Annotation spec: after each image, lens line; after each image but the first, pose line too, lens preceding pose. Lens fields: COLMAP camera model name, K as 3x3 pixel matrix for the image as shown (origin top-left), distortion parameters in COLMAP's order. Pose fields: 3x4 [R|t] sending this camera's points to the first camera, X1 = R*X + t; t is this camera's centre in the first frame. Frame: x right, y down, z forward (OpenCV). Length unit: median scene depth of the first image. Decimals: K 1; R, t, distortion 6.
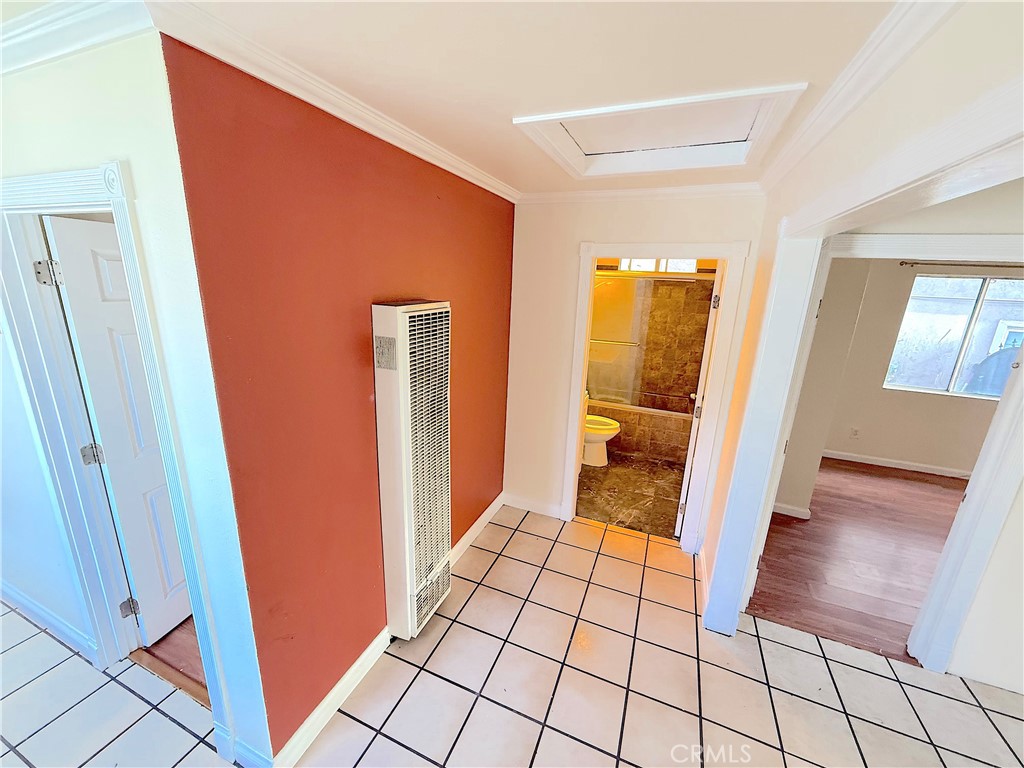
lens RADIAL K [[404.5, 0, 508.2], [0, 404.5, 388.5], [0, 0, 1]] dist [-0.002721, 0.000631]
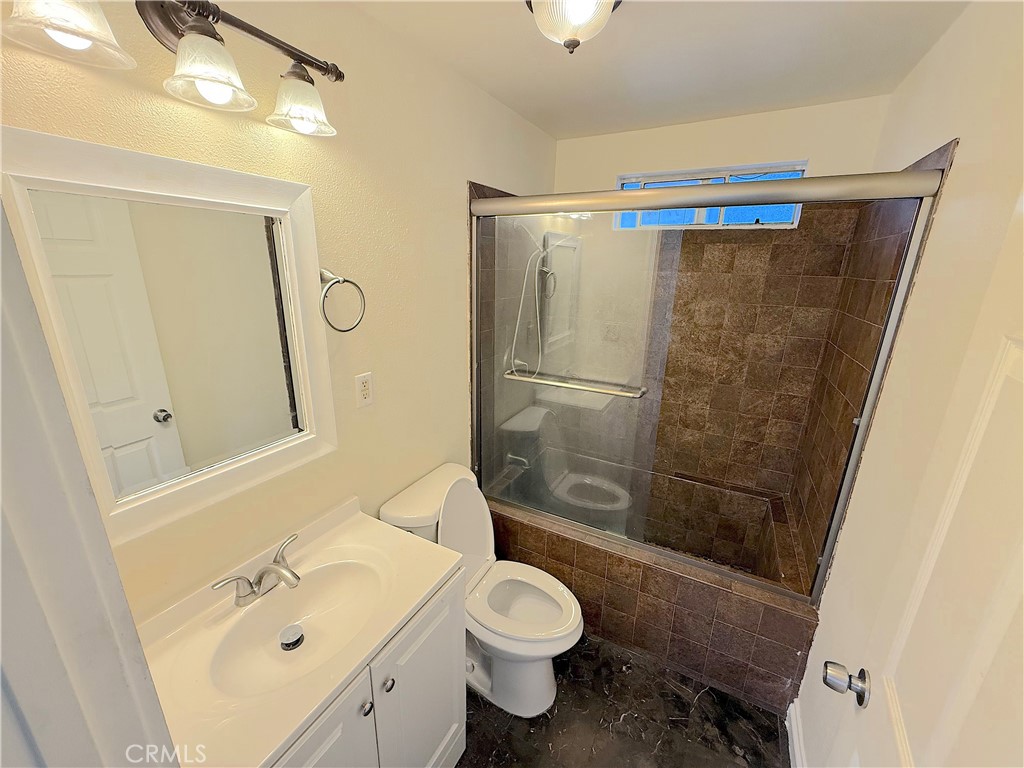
lens RADIAL K [[404.5, 0, 506.9], [0, 404.5, 382.8], [0, 0, 1]] dist [-0.002721, 0.000631]
pose [[0.993877, 0.007297, -0.110254, 0.207510], [-0.003909, 0.999514, 0.030914, -0.115029], [0.110426, -0.030294, 0.993423, 0.531908]]
